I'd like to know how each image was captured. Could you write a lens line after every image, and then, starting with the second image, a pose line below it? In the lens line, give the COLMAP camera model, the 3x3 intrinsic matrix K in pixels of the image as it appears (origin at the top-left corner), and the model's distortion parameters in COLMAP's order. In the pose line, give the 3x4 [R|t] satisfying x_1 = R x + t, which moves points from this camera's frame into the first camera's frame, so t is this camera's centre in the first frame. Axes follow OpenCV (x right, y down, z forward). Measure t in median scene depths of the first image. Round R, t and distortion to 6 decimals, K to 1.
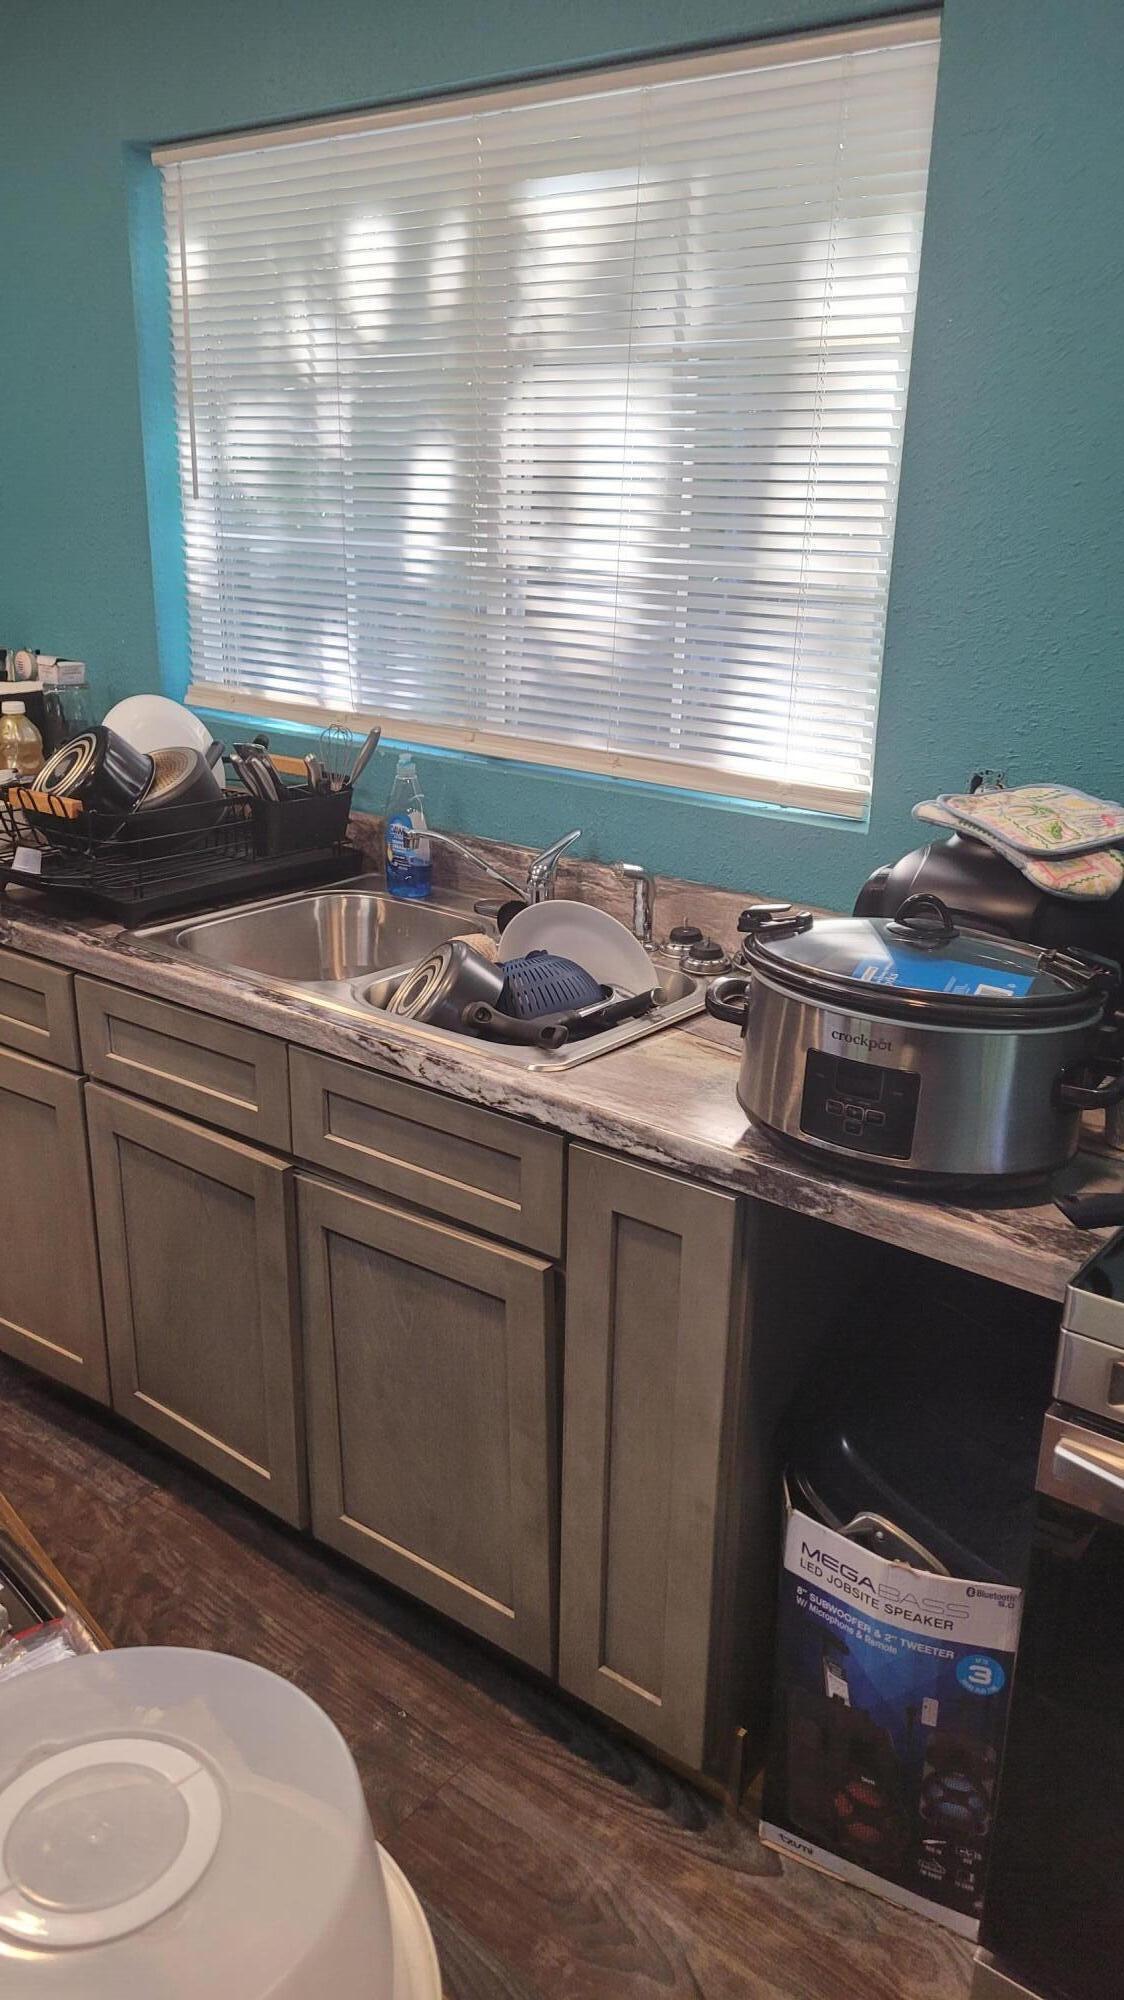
lens RADIAL K [[1511.9, 0, 562.2], [0, 1511.9, 1003.5], [0, 0, 1]] dist [0.025037, -0.006248]
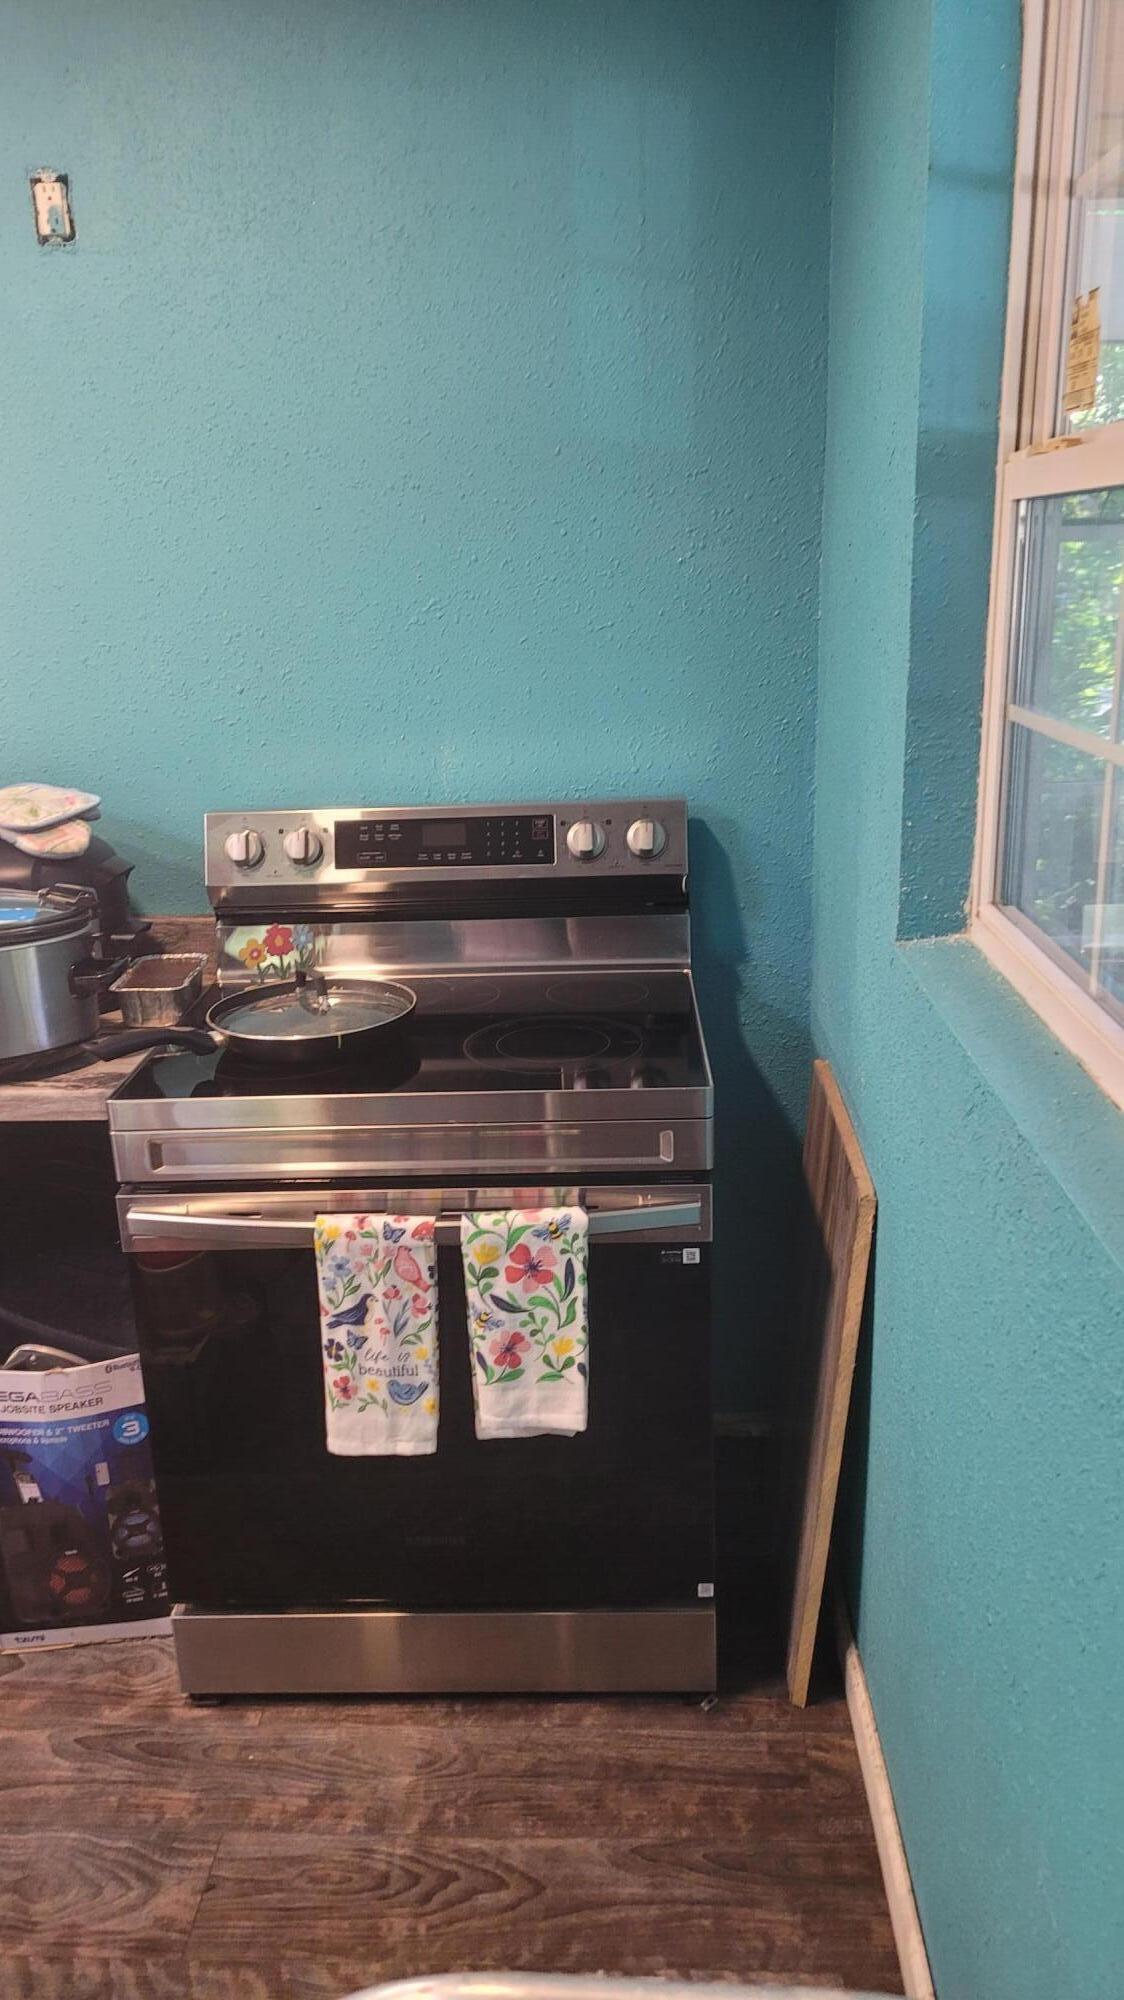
lens RADIAL K [[1511.9, 0, 561.4], [0, 1511.9, 1004.7], [0, 0, 1]] dist [0.025037, -0.006248]
pose [[0.806727, -0.215230, 0.550334, -0.079432], [0.233469, 0.971631, 0.037755, 0.111988], [-0.542847, 0.098028, 0.834091, -0.376459]]
